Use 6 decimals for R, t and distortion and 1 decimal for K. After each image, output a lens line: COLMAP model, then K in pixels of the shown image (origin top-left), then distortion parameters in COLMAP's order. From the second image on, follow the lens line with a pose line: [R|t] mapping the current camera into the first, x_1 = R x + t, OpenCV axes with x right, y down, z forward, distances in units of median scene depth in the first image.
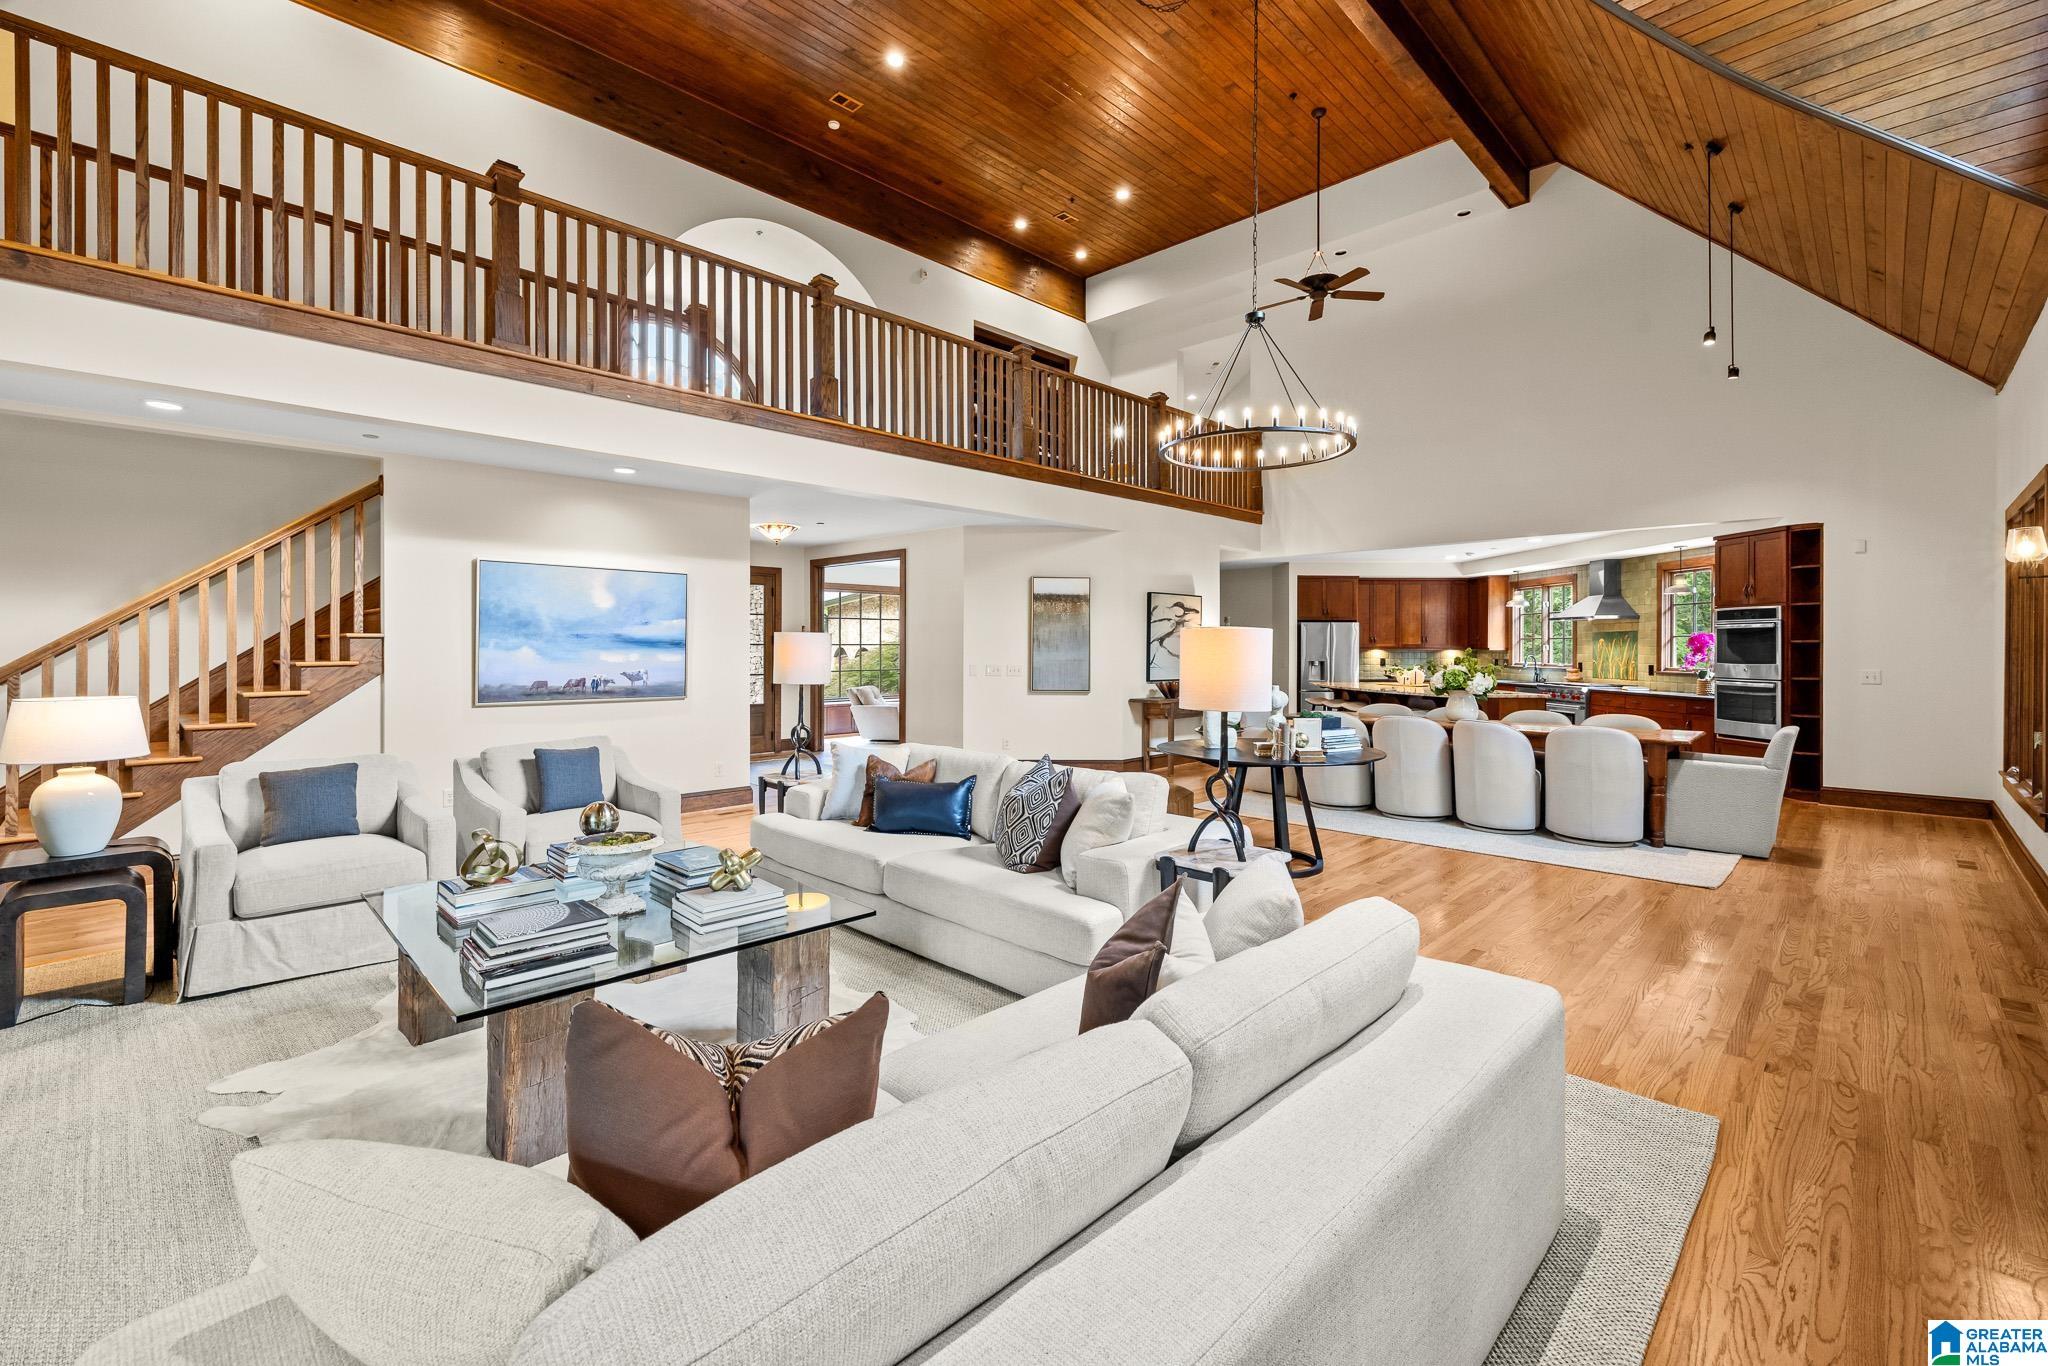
lens RADIAL K [[871.6, 0, 1014.7], [0, 871.6, 641.0], [0, 0, 1]] dist [0.001605, 0.000533]
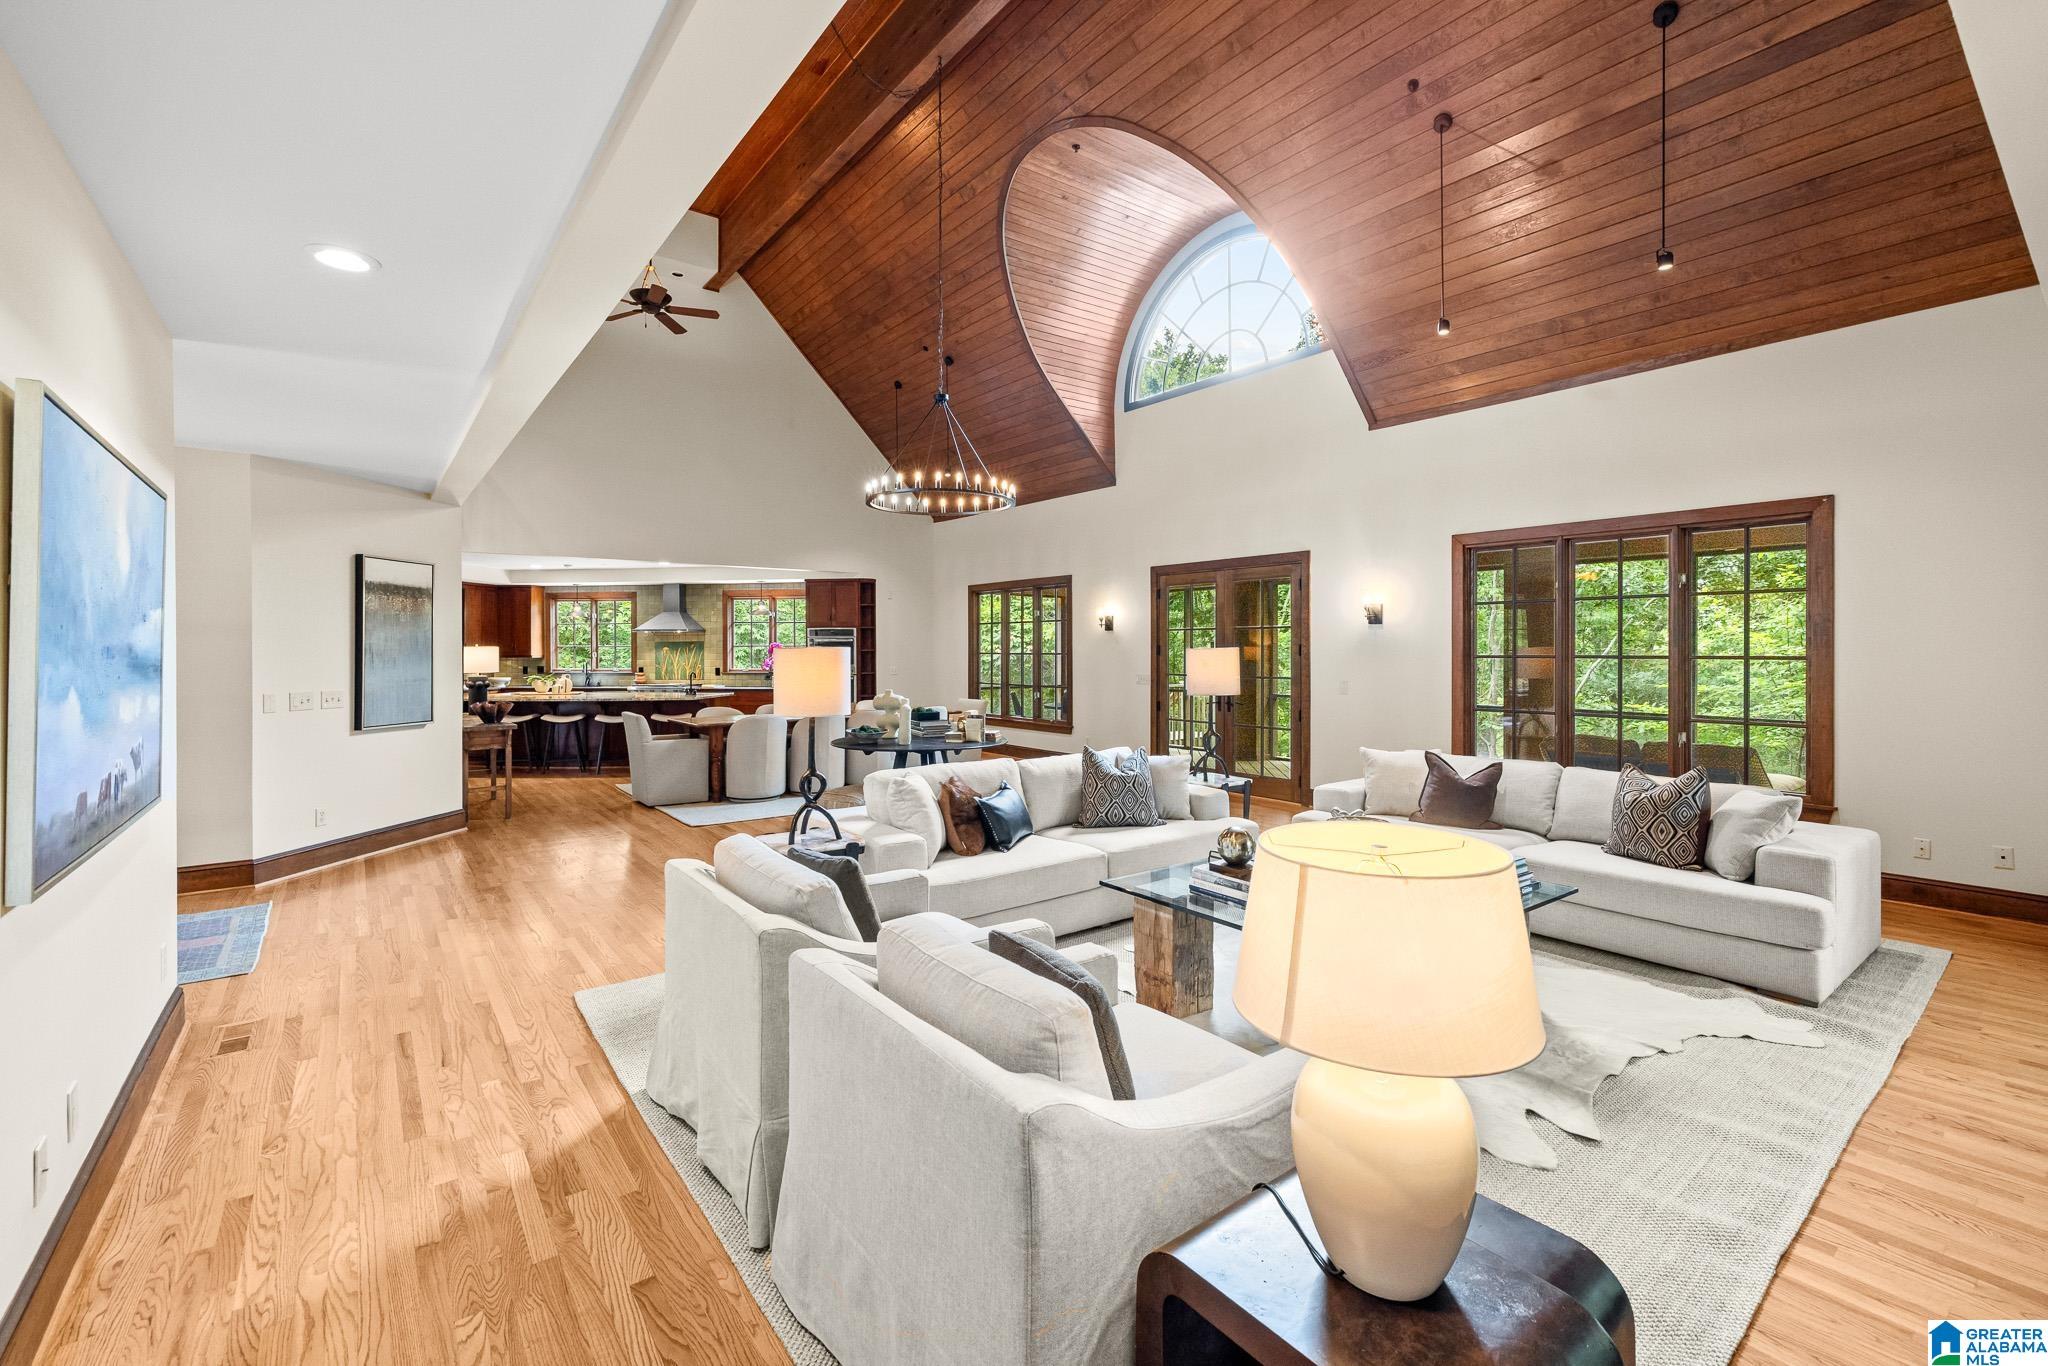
lens RADIAL K [[870.1, 0, 1008.4], [0, 870.1, 655.3], [0, 0, 1]] dist [0.002523, 0.000241]
pose [[0.135262, -0.008990, 0.990769, -0.775660], [-0.004843, 0.999941, 0.009735, -0.009338], [-0.990798, -0.006115, 0.135211, 0.586017]]
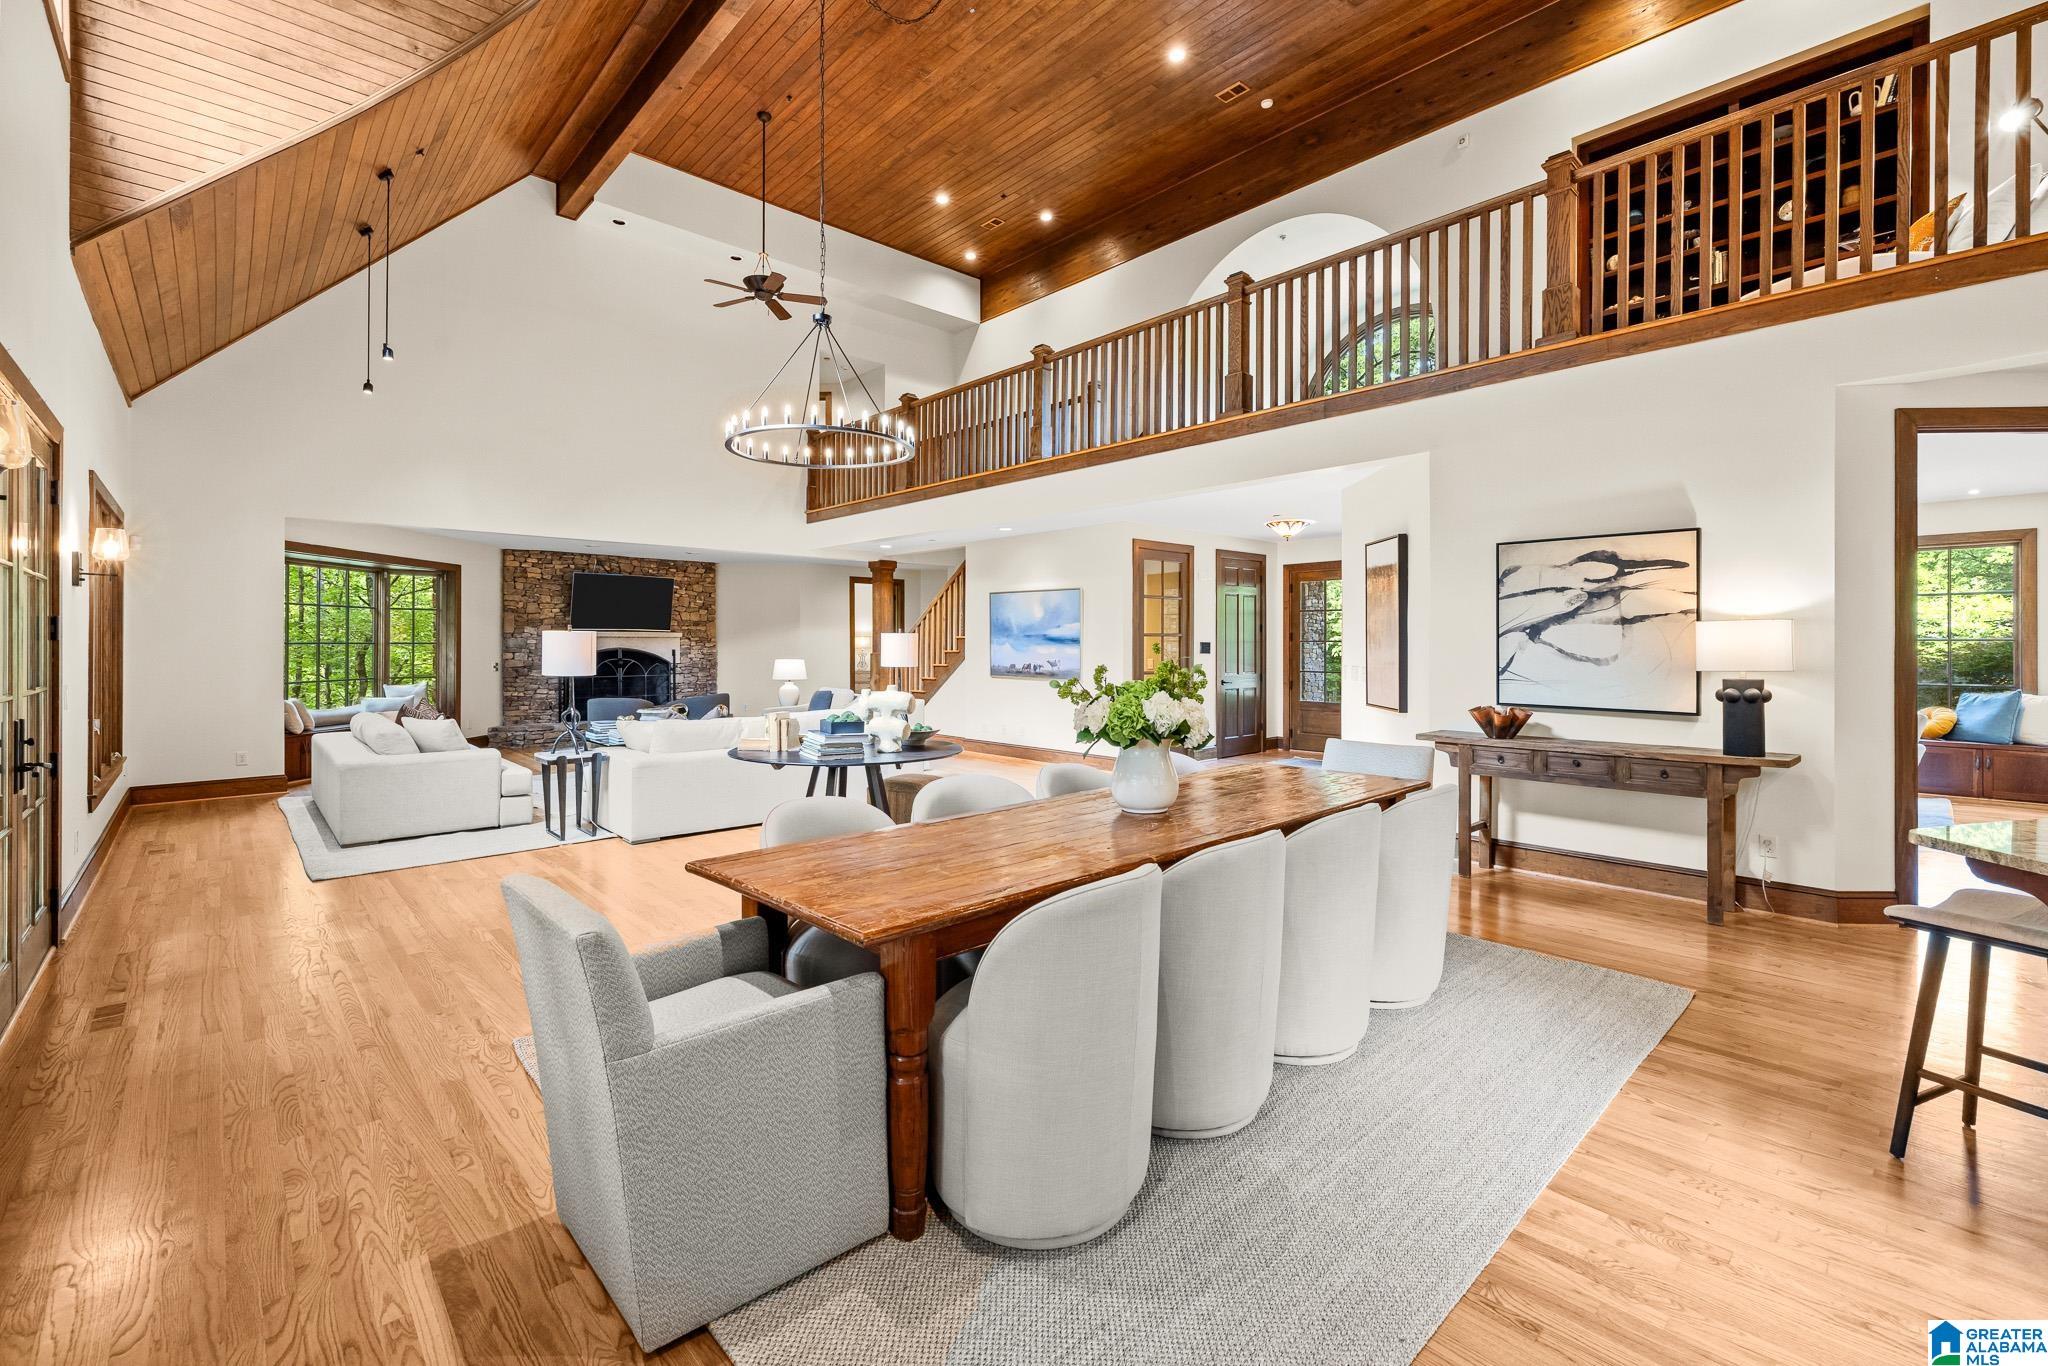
lens RADIAL K [[871.6, 0, 1014.7], [0, 871.6, 641.0], [0, 0, 1]] dist [0.001605, 0.000533]
pose [[-0.047326, -0.005297, -0.998865, 1.027055], [0.004419, 0.999975, -0.005512, 0.010725], [0.998870, -0.004674, -0.047301, 1.019067]]
